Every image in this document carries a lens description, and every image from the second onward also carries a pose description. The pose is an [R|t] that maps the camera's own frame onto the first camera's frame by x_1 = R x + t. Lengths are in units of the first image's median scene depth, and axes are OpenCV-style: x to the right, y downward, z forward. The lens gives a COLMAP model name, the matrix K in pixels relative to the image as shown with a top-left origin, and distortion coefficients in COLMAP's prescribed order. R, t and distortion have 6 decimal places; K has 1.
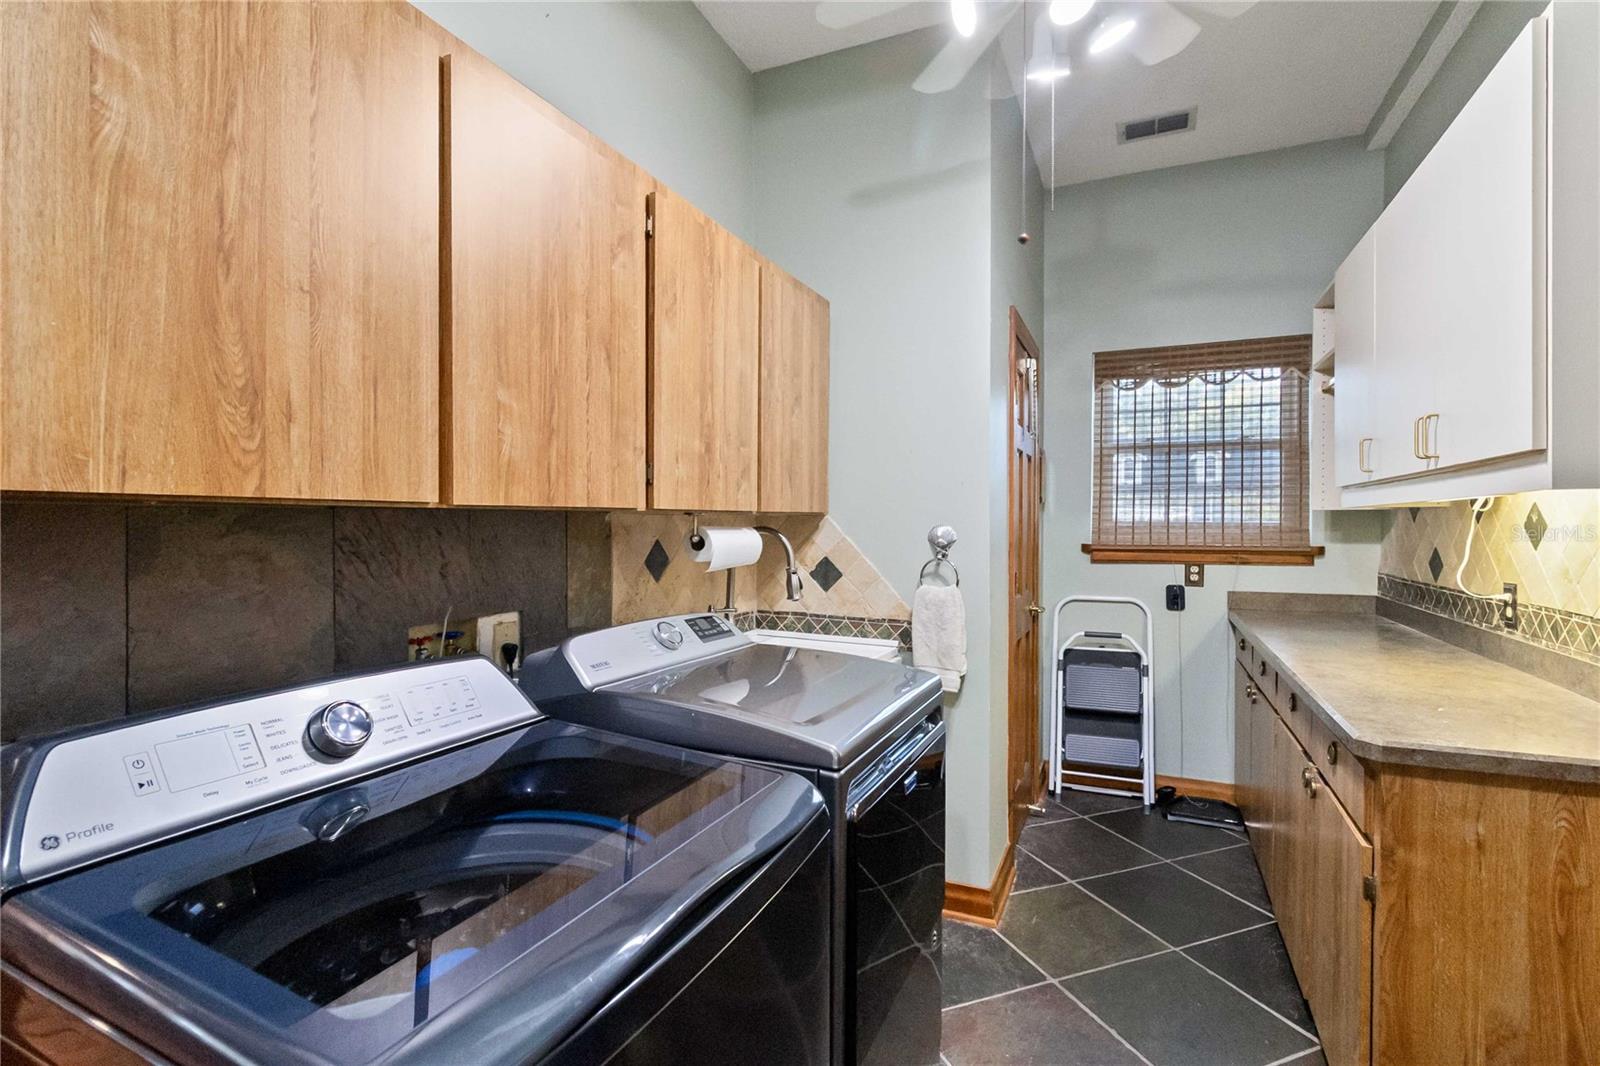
lens RADIAL K [[738.4, 0, 721.5], [0, 738.4, 532.3], [0, 0, 1]] dist [-0.000692, 0.001146]
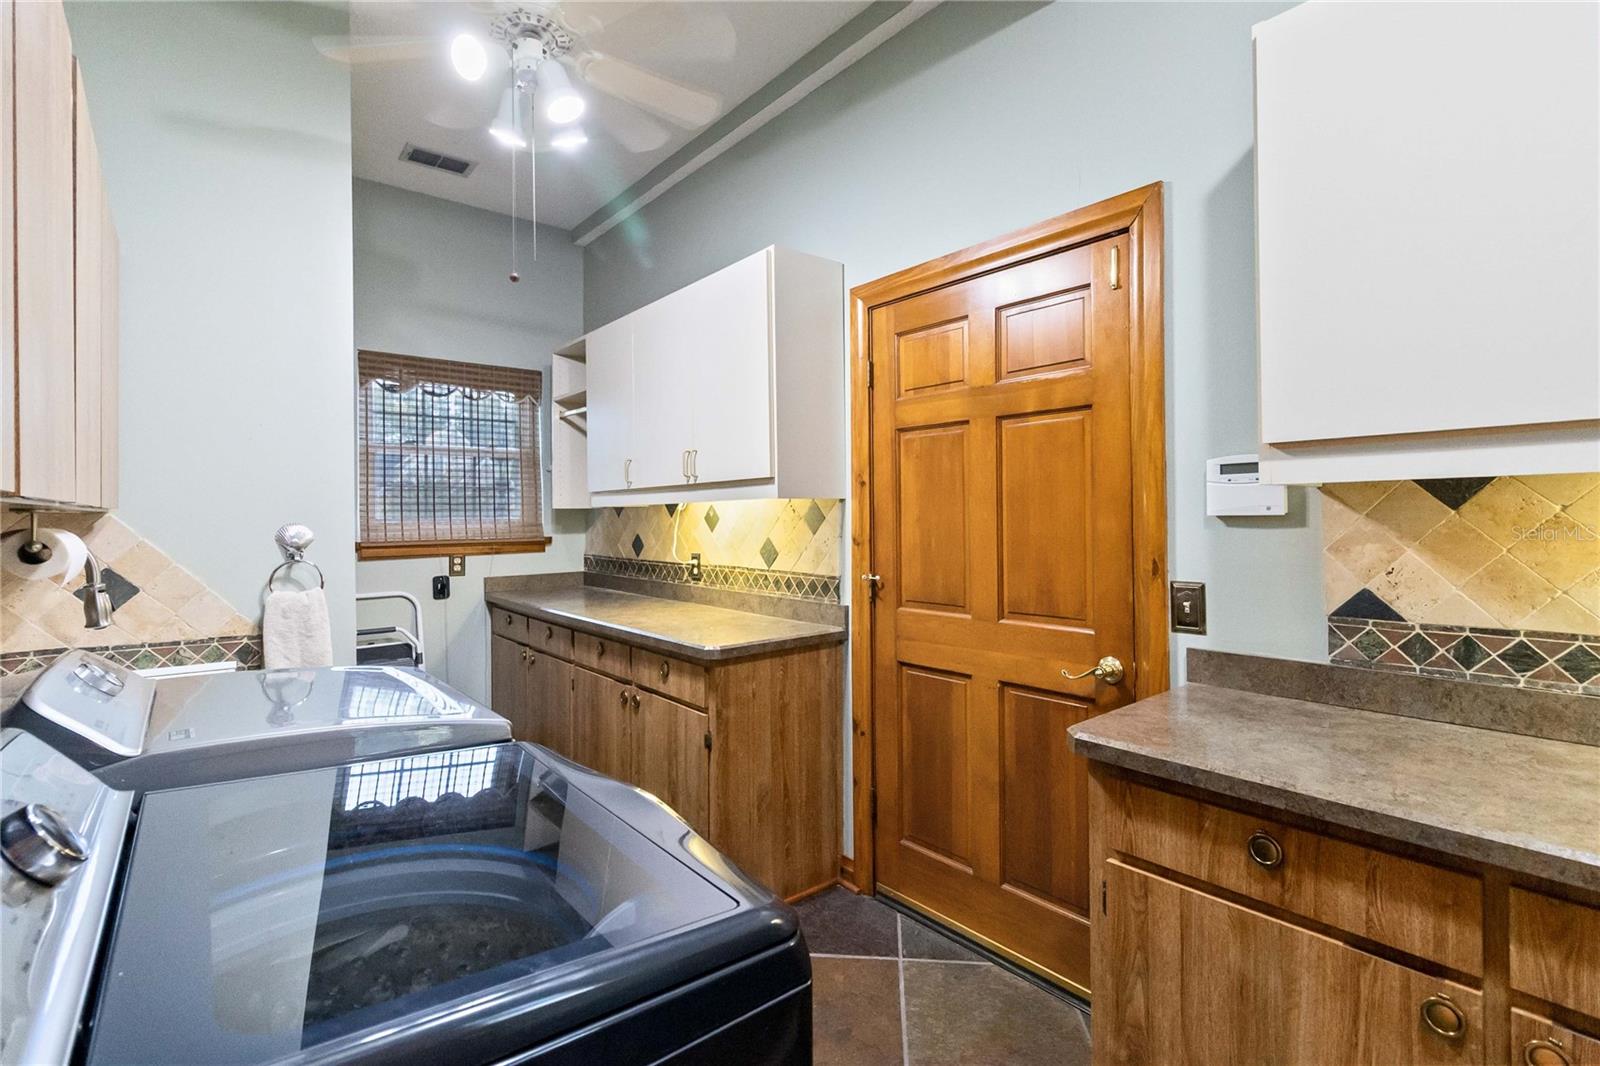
lens RADIAL K [[738.4, 0, 809.3], [0, 738.4, 523.3], [0, 0, 1]] dist [-0.000692, 0.001146]
pose [[0.437800, -0.013405, 0.898973, -0.226424], [0.022049, 0.999748, 0.004170, 0.000195], [-0.898802, 0.017996, 0.437985, 0.035550]]
